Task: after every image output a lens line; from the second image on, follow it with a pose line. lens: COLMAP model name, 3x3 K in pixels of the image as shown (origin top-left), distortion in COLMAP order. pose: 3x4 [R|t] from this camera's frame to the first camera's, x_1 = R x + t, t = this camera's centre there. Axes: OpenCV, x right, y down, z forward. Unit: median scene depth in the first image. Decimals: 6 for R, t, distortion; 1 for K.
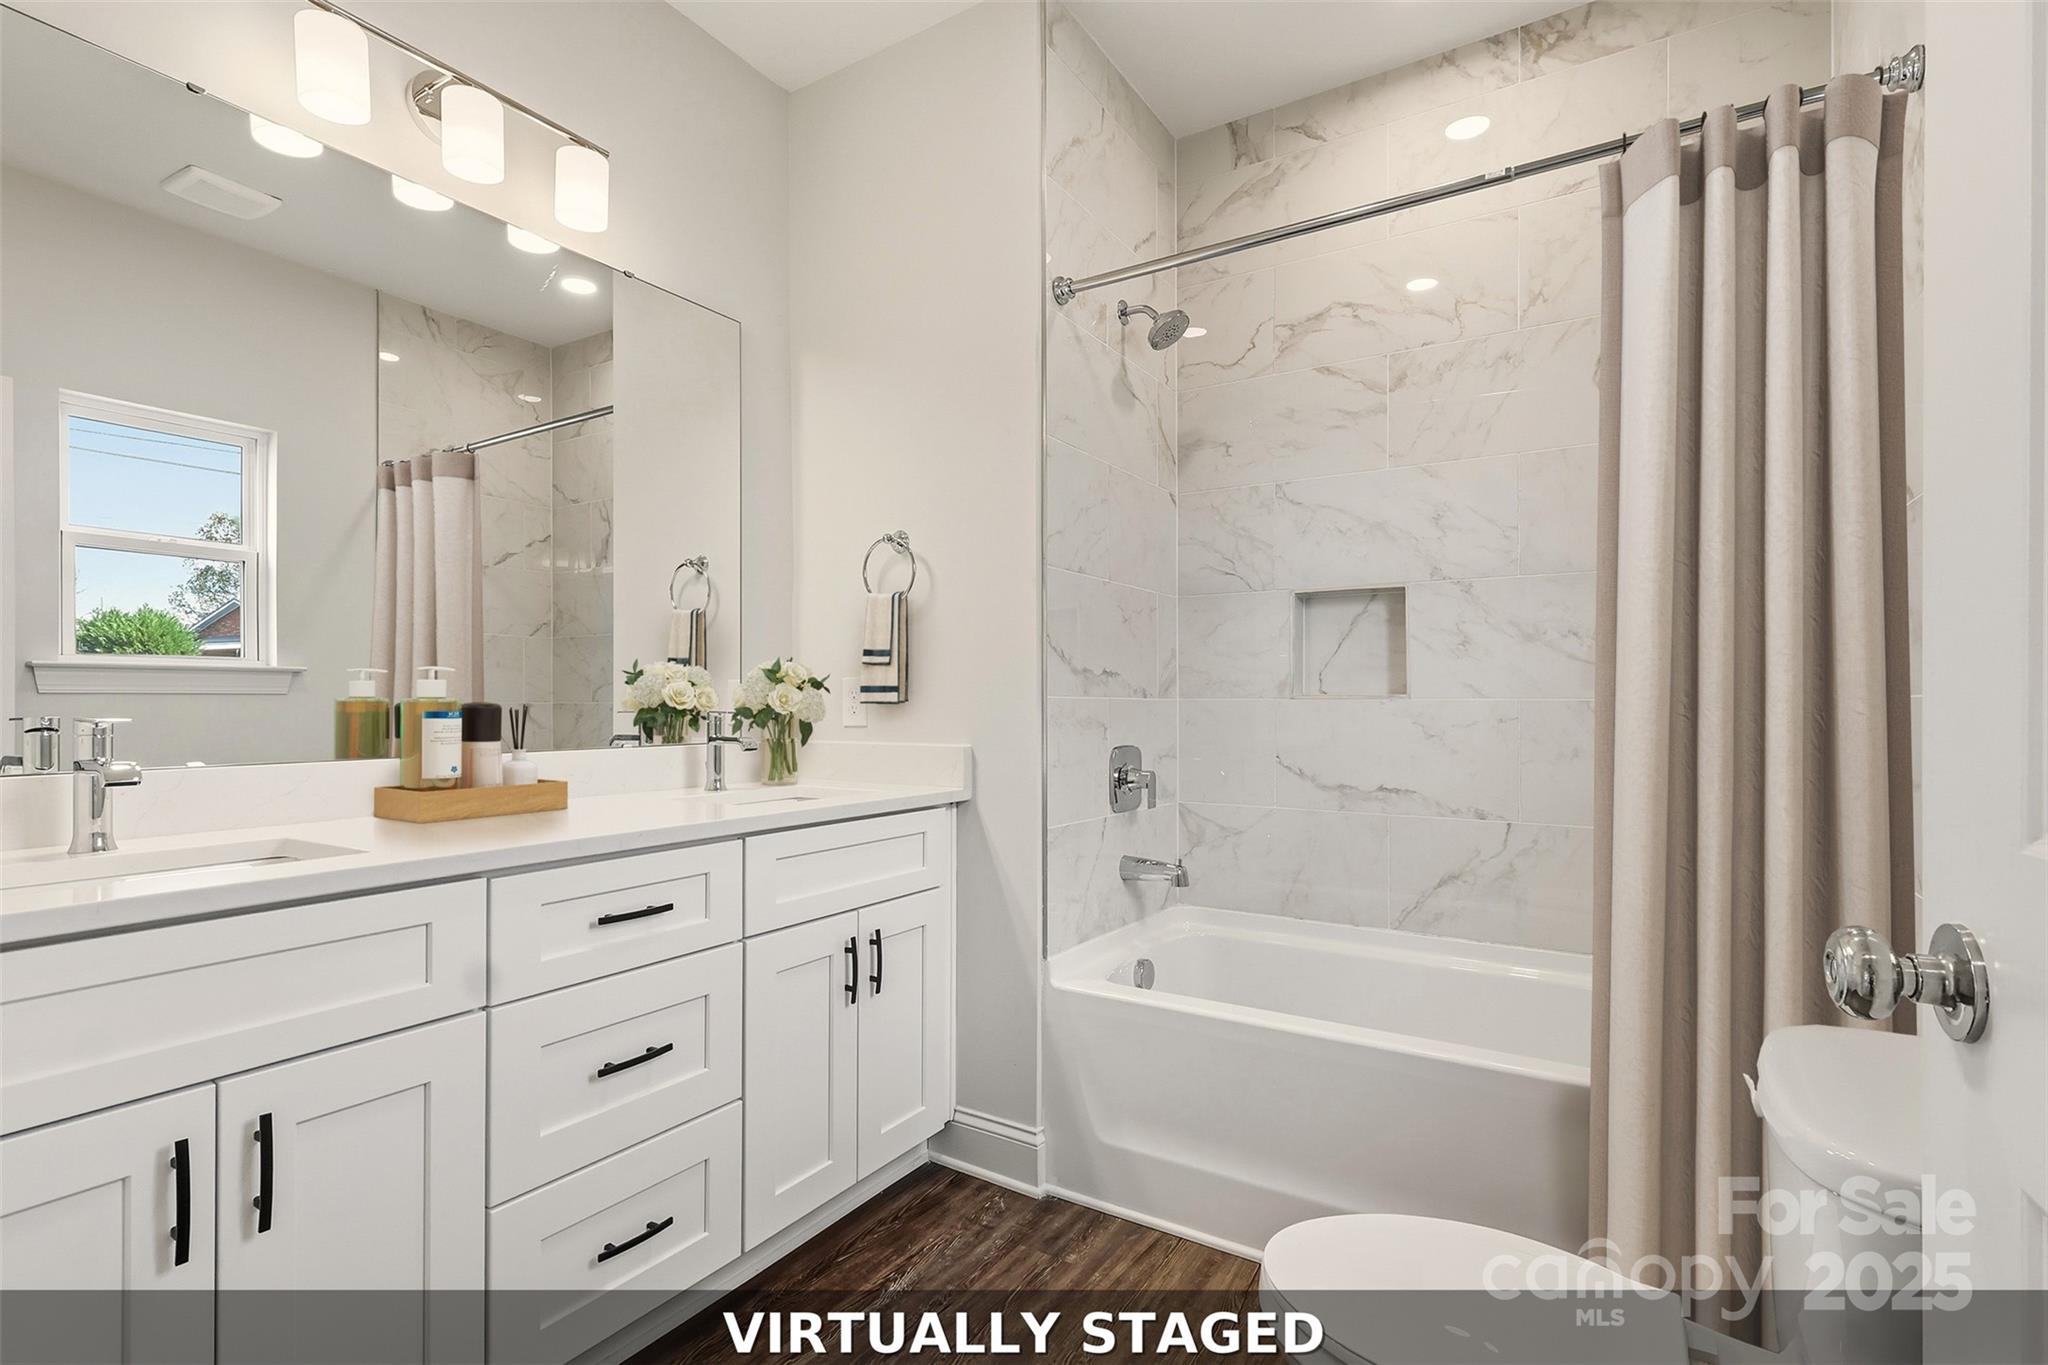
lens RADIAL K [[967.1, 0, 1023.3], [0, 967.1, 689.3], [0, 0, 1]] dist [0.001023, 0.000151]
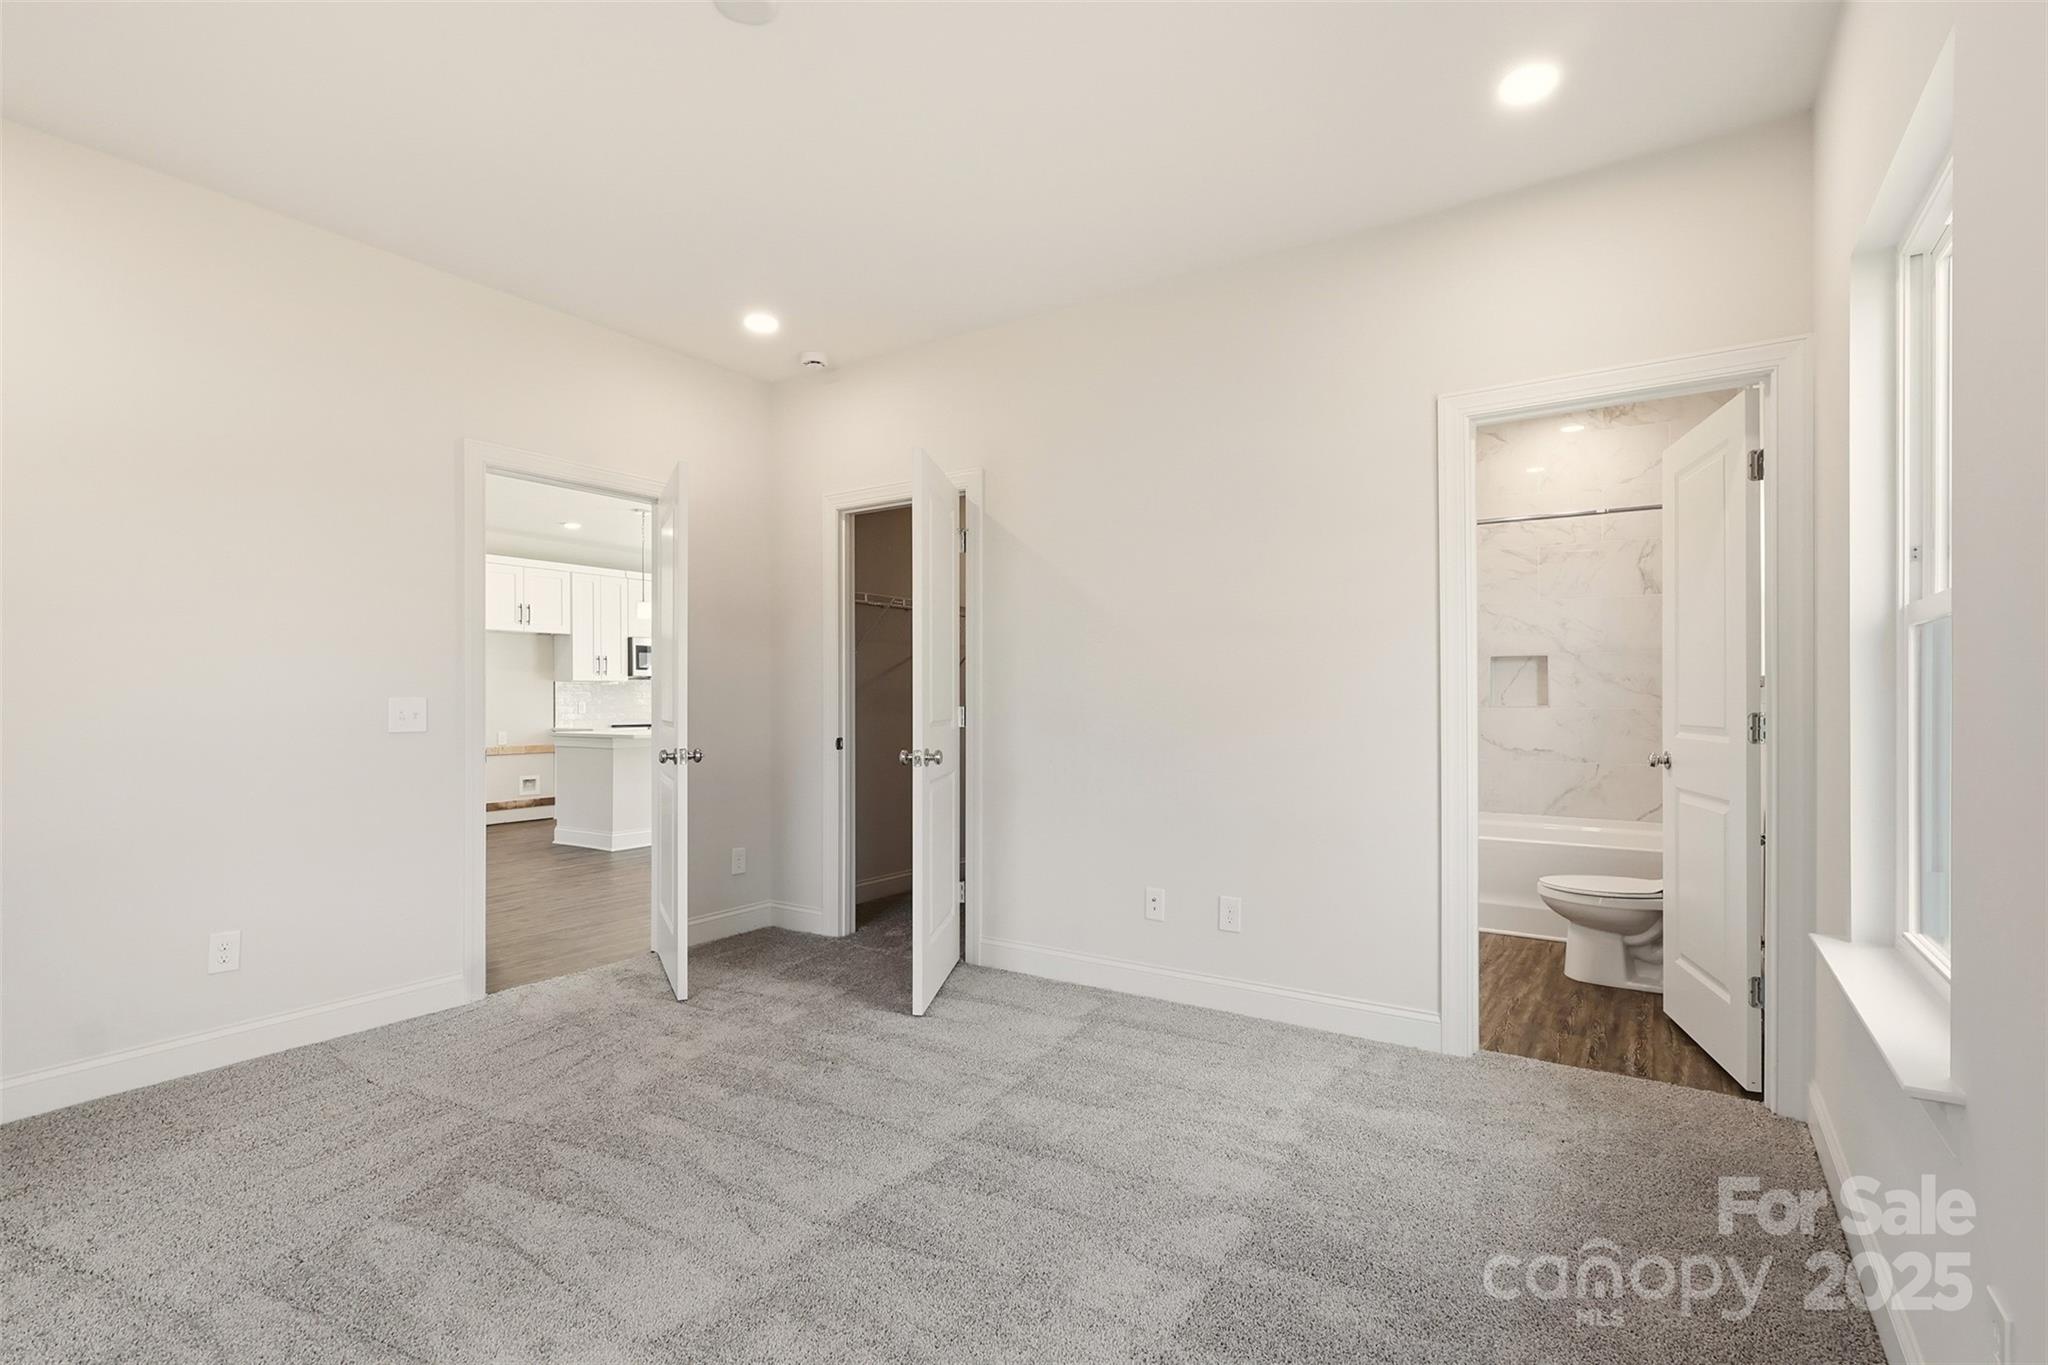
lens RADIAL K [[967.1, 0, 1025.1], [0, 967.1, 688.9], [0, 0, 1]] dist [0.001023, 0.000151]
pose [[0.999998, -0.000453, -0.001799, -0.751471], [0.000448, 0.999996, -0.002776, -0.025810], [0.001800, 0.002775, 0.999995, -1.134819]]
